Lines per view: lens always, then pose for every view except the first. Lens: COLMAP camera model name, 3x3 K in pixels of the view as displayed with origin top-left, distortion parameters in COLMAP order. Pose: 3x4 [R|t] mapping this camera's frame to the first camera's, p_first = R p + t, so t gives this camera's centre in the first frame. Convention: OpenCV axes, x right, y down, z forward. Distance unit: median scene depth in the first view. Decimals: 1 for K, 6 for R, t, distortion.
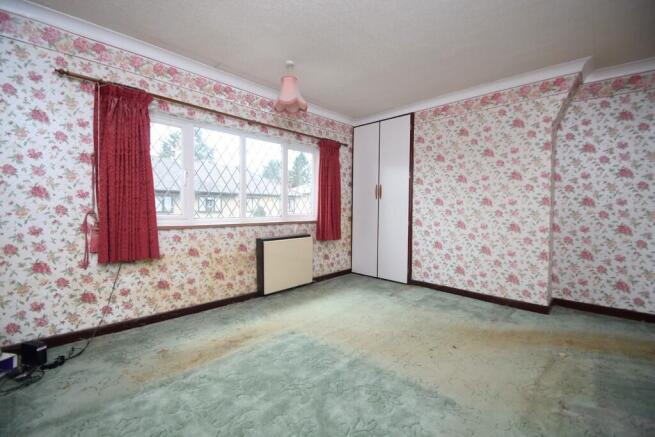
lens RADIAL K [[283.0, 0, 324.4], [0, 283.0, 216.0], [0, 0, 1]] dist [-0.034458, -0.000941]
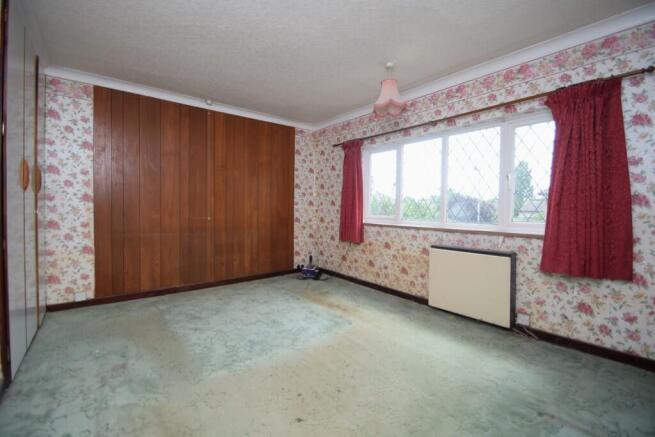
lens RADIAL K [[283.0, 0, 326.1], [0, 283.0, 215.6], [0, 0, 1]] dist [-0.034458, -0.000941]
pose [[-0.140520, 0.011999, -0.990005, 0.662937], [-0.044447, 0.998842, 0.018415, -0.015183], [0.989080, 0.046590, -0.139824, 0.695355]]
